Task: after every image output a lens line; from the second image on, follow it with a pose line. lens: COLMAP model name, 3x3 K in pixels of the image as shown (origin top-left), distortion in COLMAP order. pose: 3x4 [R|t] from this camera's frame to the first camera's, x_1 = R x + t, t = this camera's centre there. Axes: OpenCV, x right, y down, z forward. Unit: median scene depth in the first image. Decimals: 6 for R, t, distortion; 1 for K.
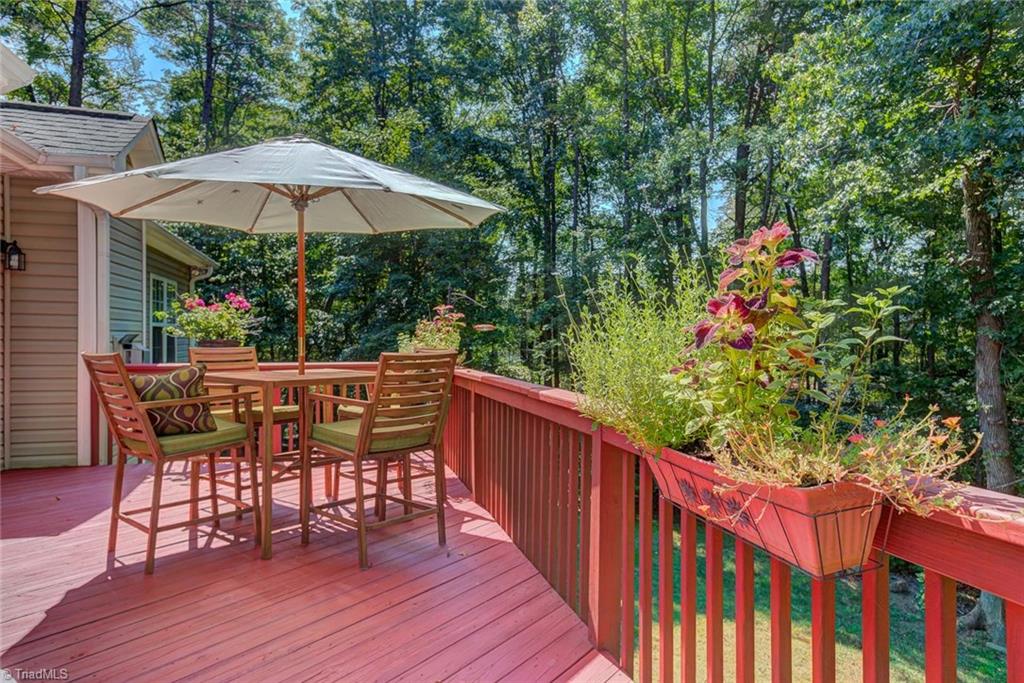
lens RADIAL K [[588.9, 0, 512.0], [0, 588.9, 341.5], [0, 0, 1]] dist [0.013698, 0.000668]
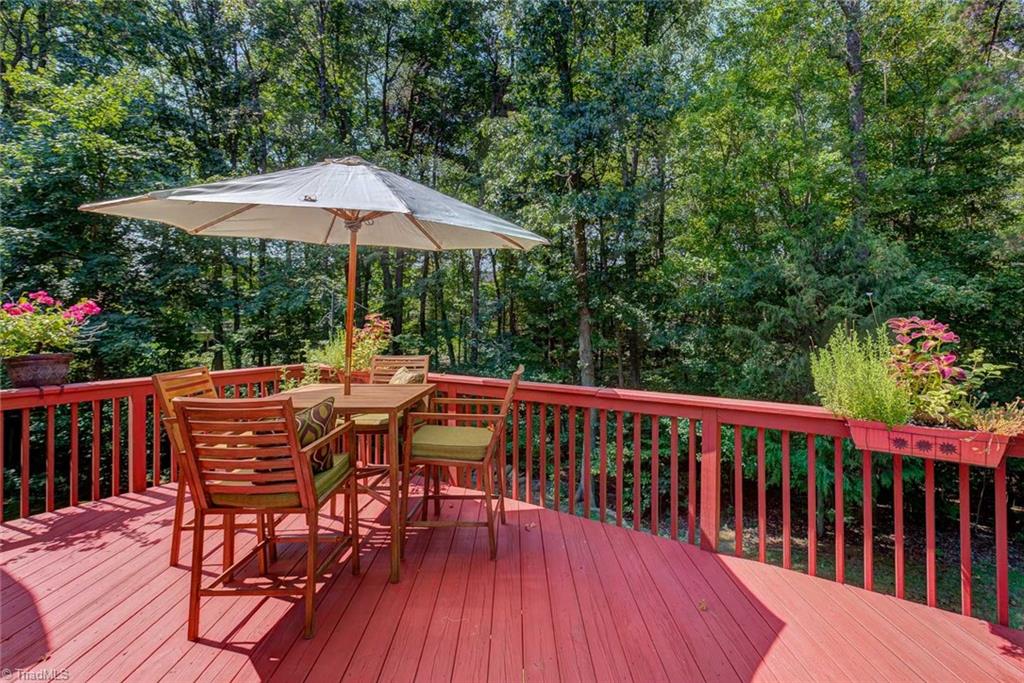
lens RADIAL K [[488.6, 0, 511.3], [0, 488.6, 337.3], [0, 0, 1]] dist [0.020361, 0.000487]
pose [[0.795349, -0.041849, 0.604705, -0.652181], [0.025250, 0.999035, 0.035929, -0.067894], [-0.605625, -0.013307, 0.795639, 0.181863]]
